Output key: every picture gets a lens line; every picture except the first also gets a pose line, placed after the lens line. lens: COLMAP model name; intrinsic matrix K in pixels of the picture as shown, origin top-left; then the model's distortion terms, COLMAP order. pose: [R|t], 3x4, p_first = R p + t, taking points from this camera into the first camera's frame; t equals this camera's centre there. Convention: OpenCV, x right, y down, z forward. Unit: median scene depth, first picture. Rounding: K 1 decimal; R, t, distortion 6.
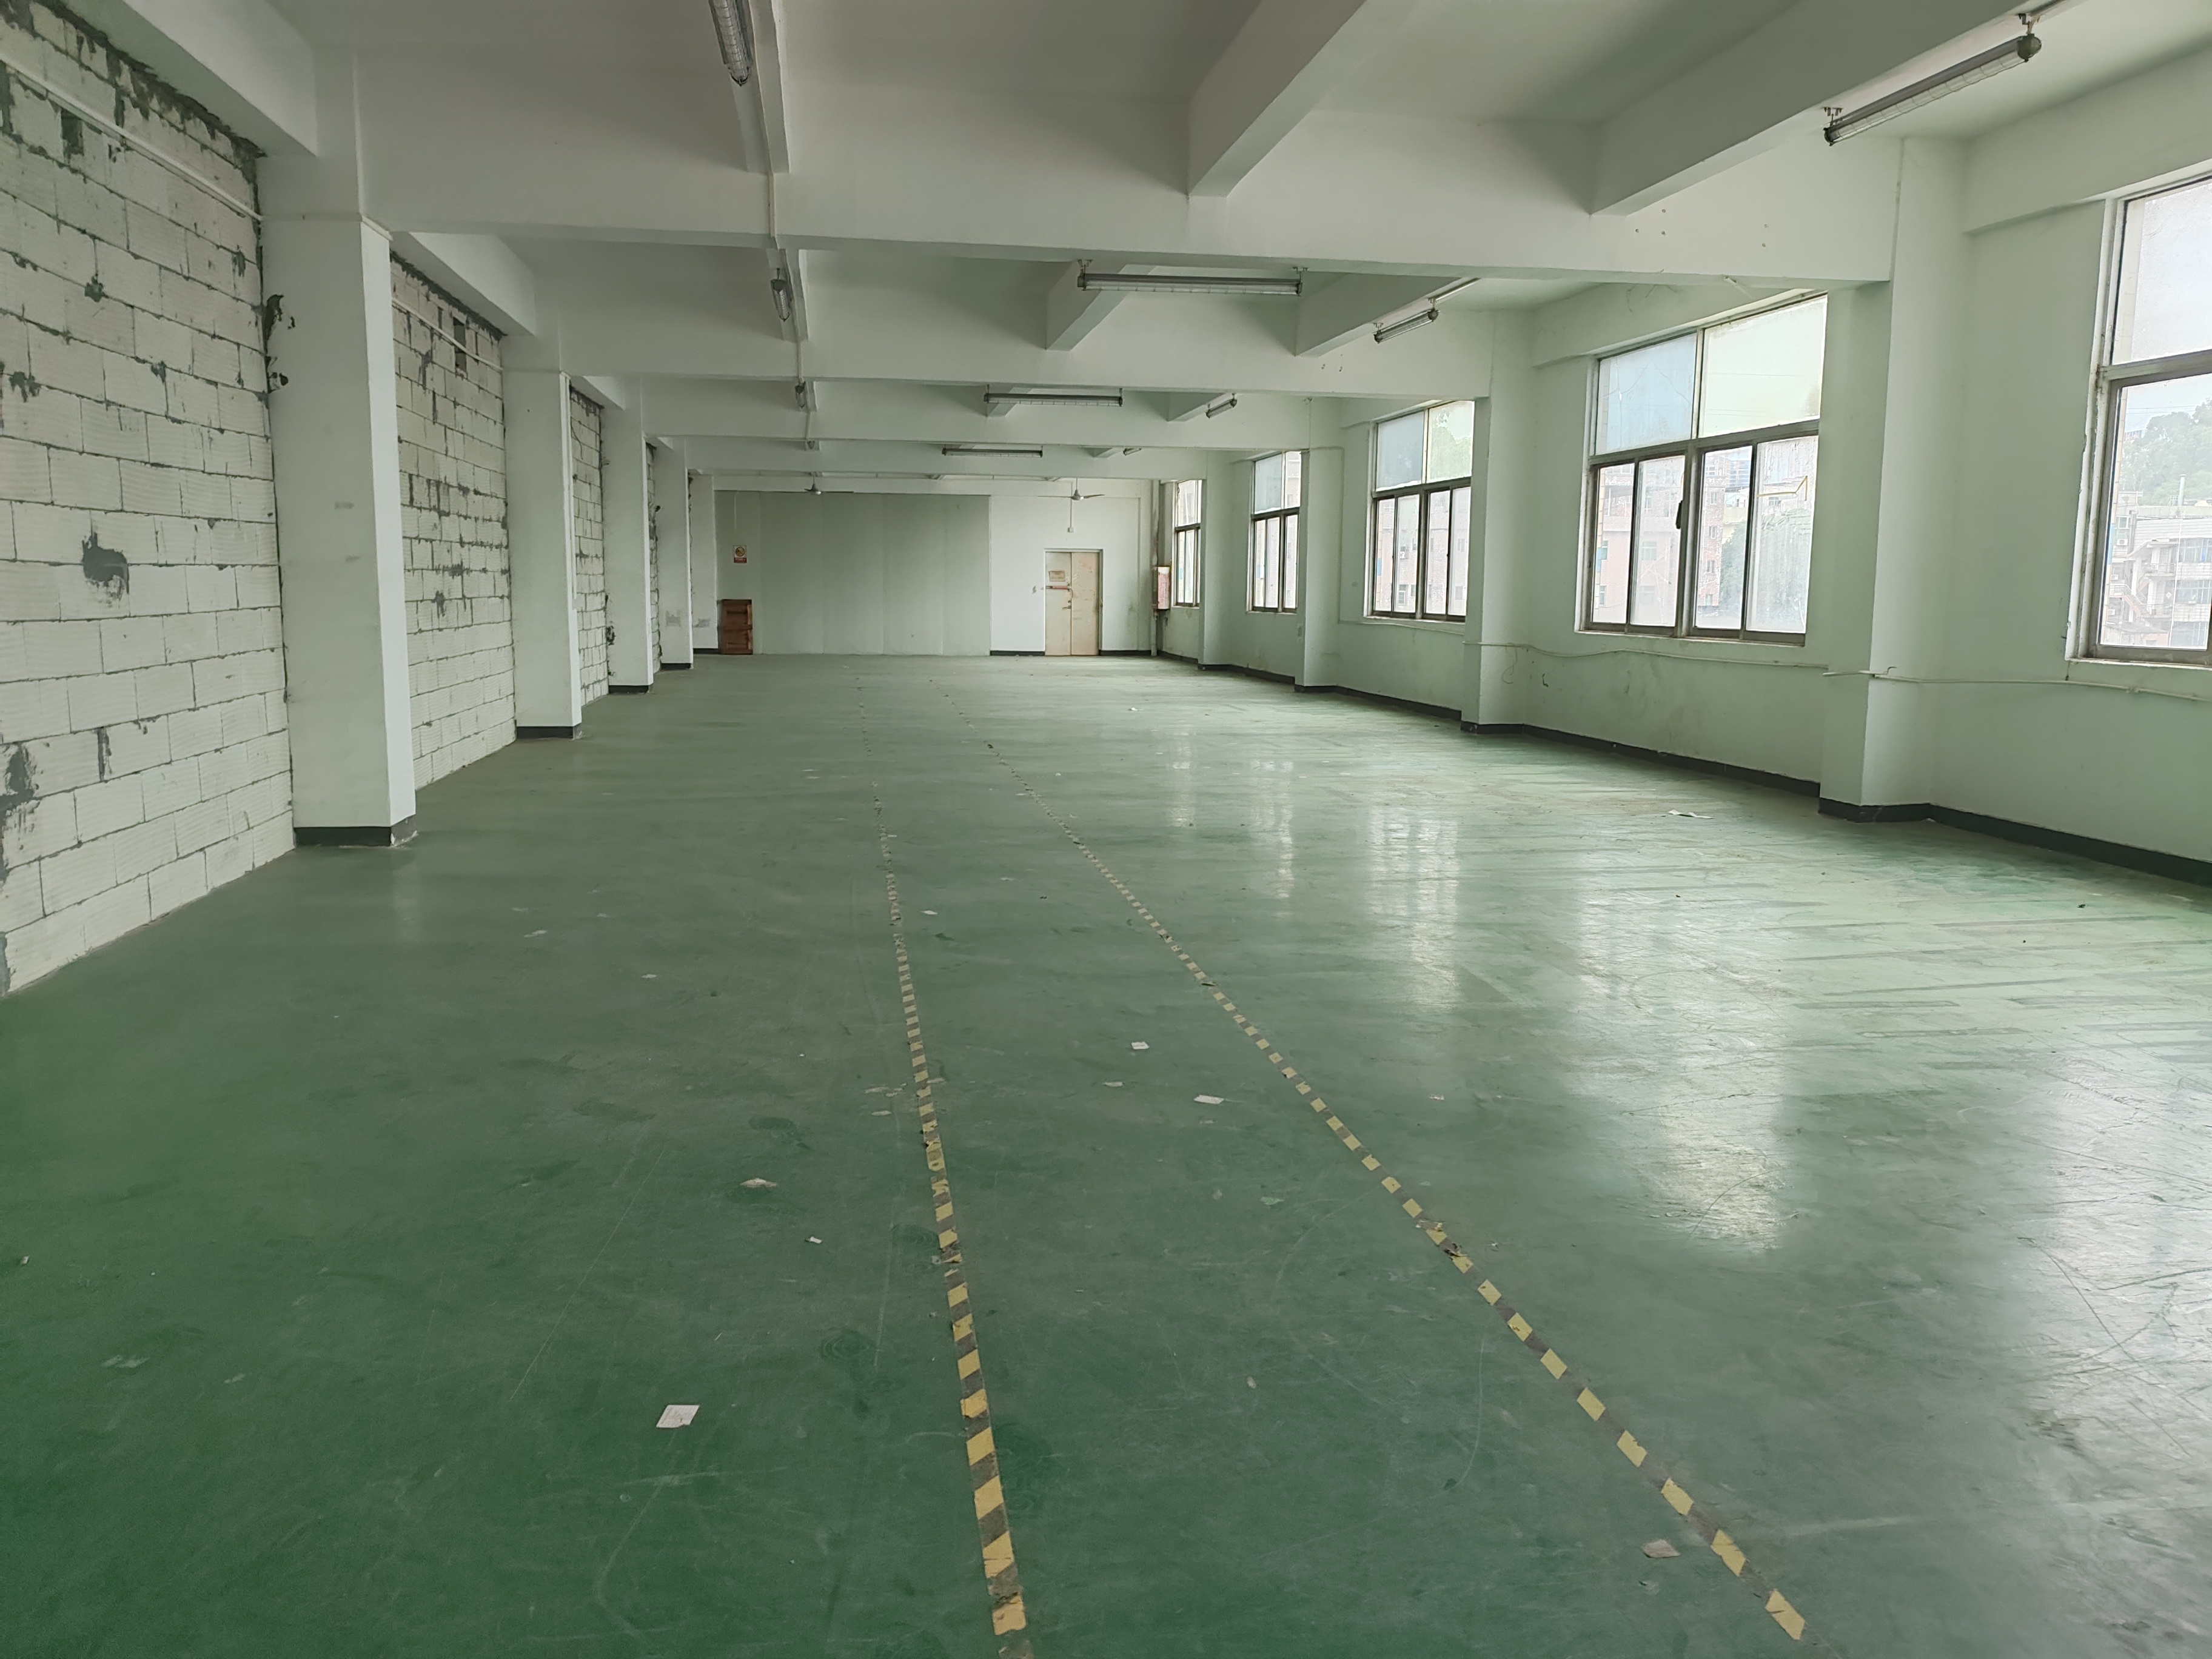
lens RADIAL K [[1677.0, 0, 1115.0], [0, 1677.0, 820.6], [0, 0, 1]] dist [0.036418, -0.042268]
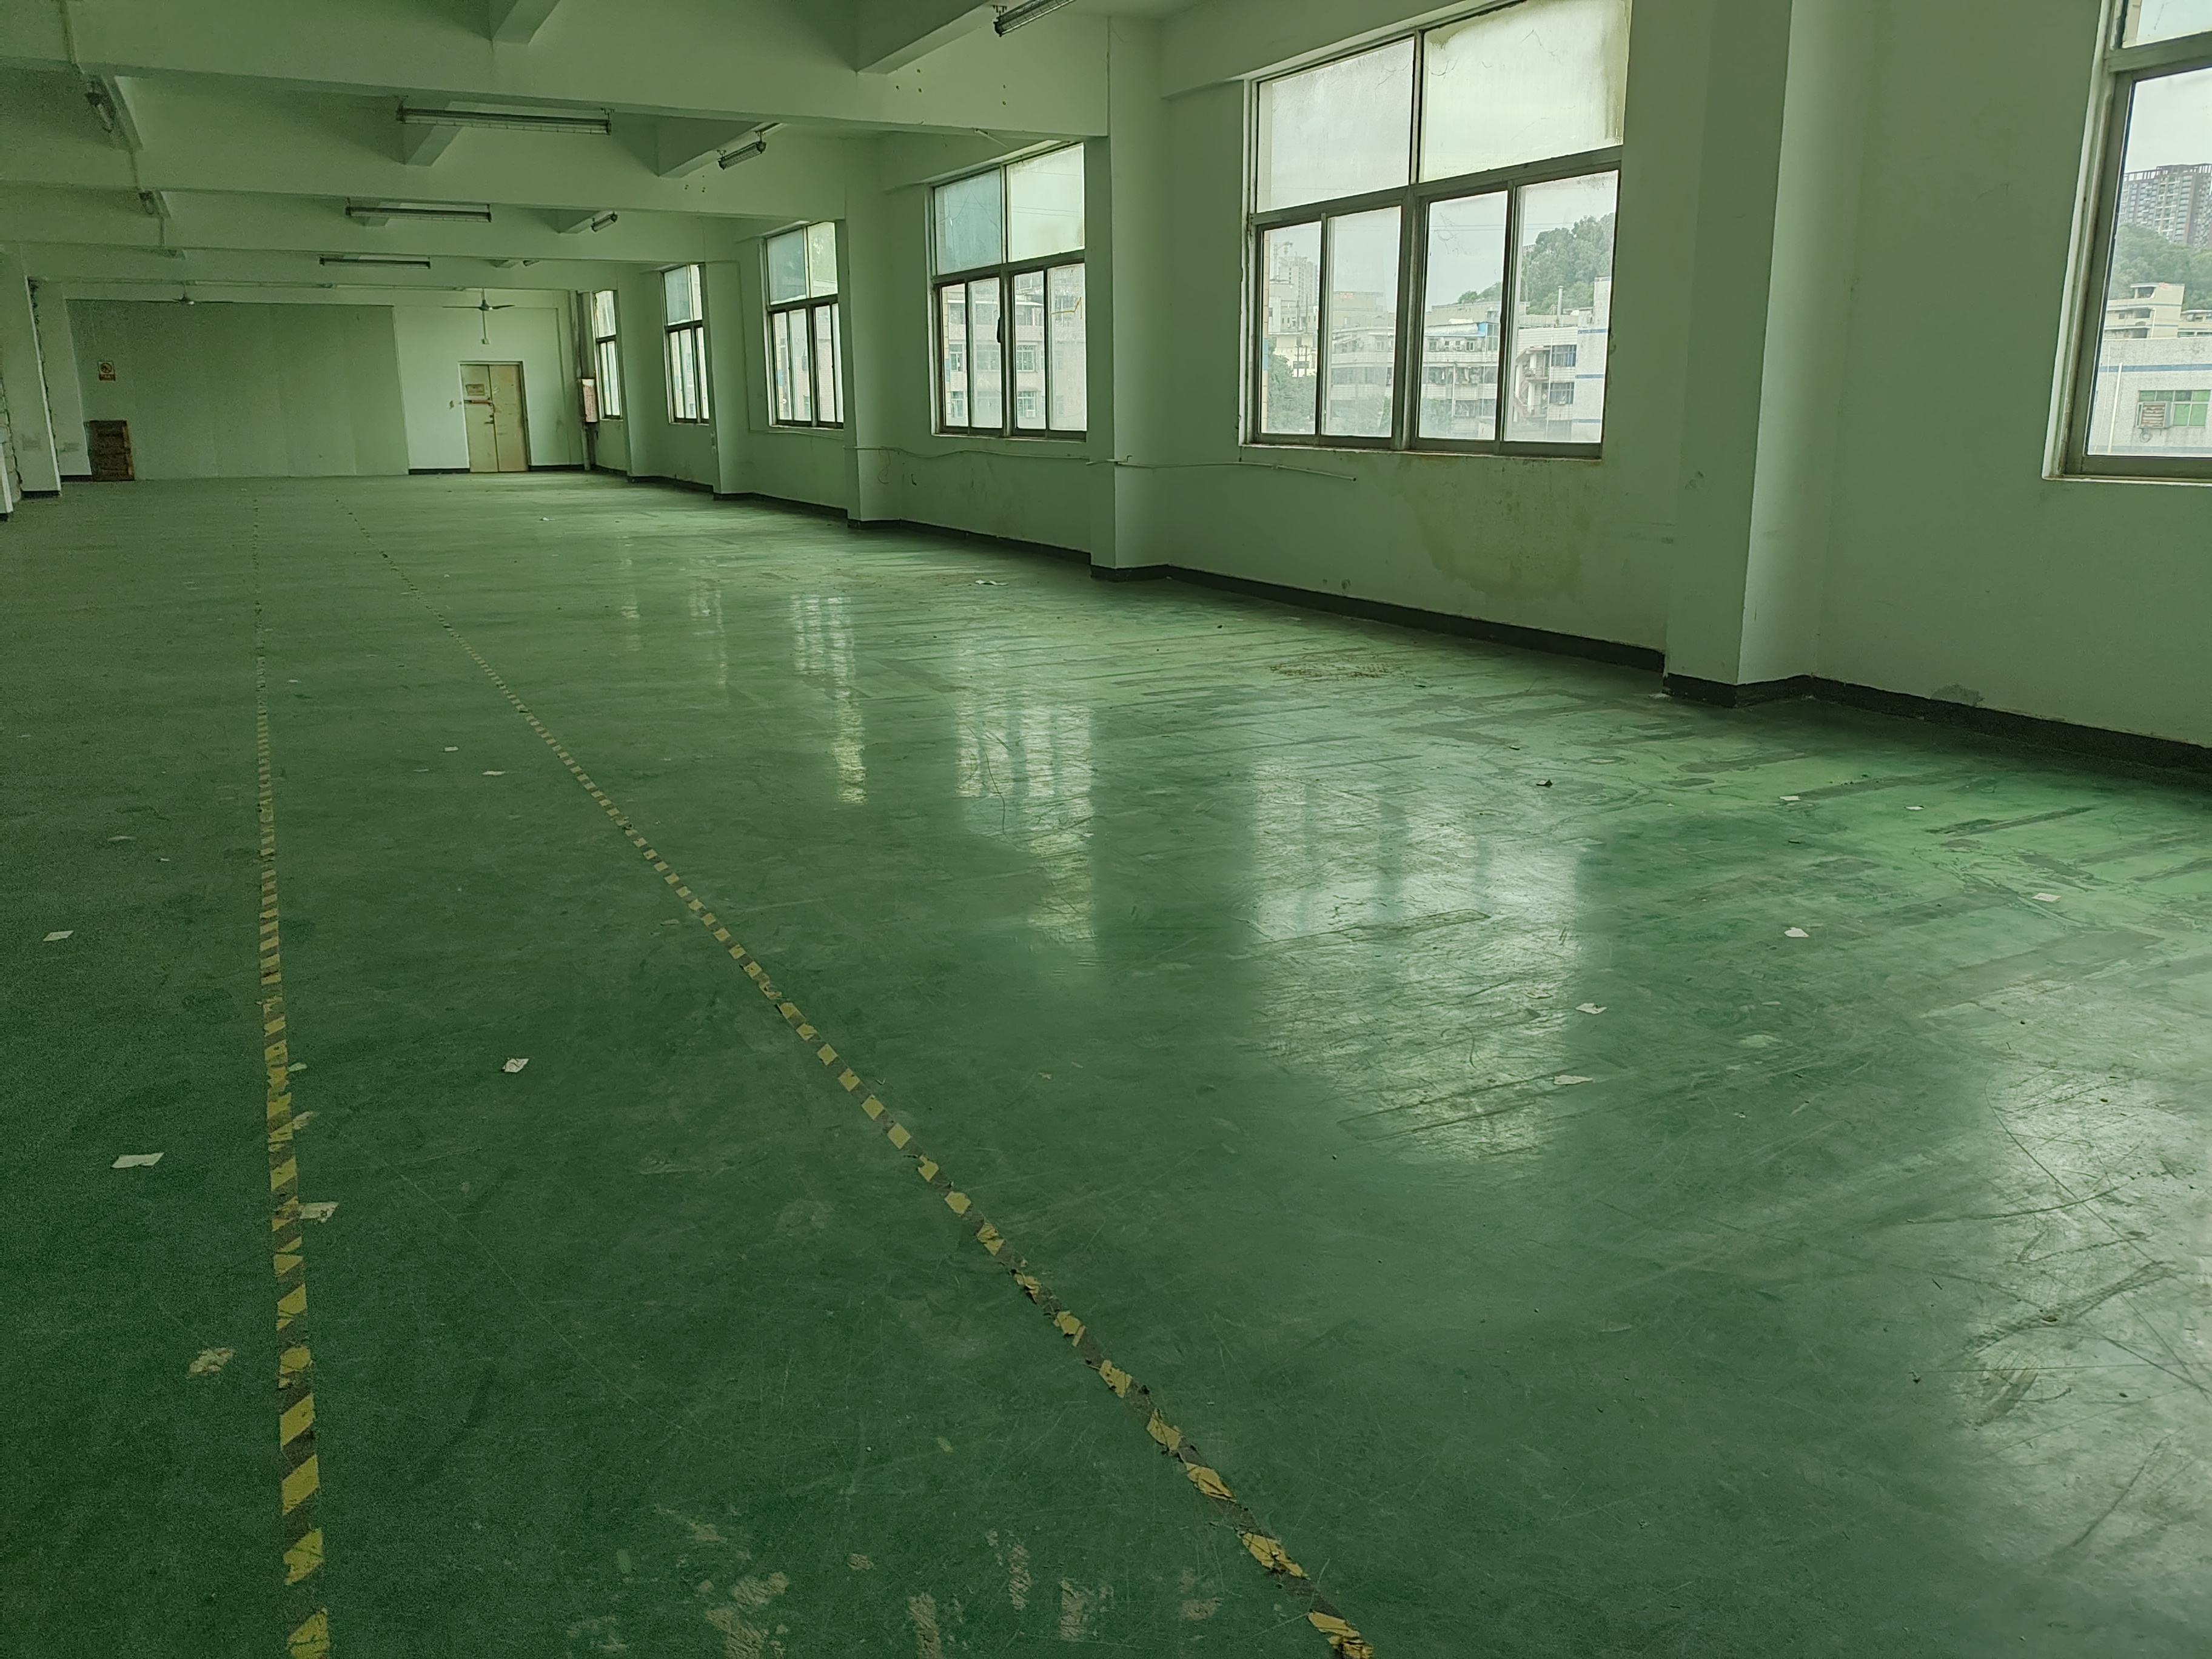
lens RADIAL K [[1677.0, 0, 1115.0], [0, 1677.0, 820.6], [0, 0, 1]] dist [0.036418, -0.042268]
pose [[0.954911, -0.086332, 0.284063, 0.055460], [0.055422, 0.991804, 0.115119, 0.027938], [-0.291673, -0.094185, 0.951870, -0.177018]]
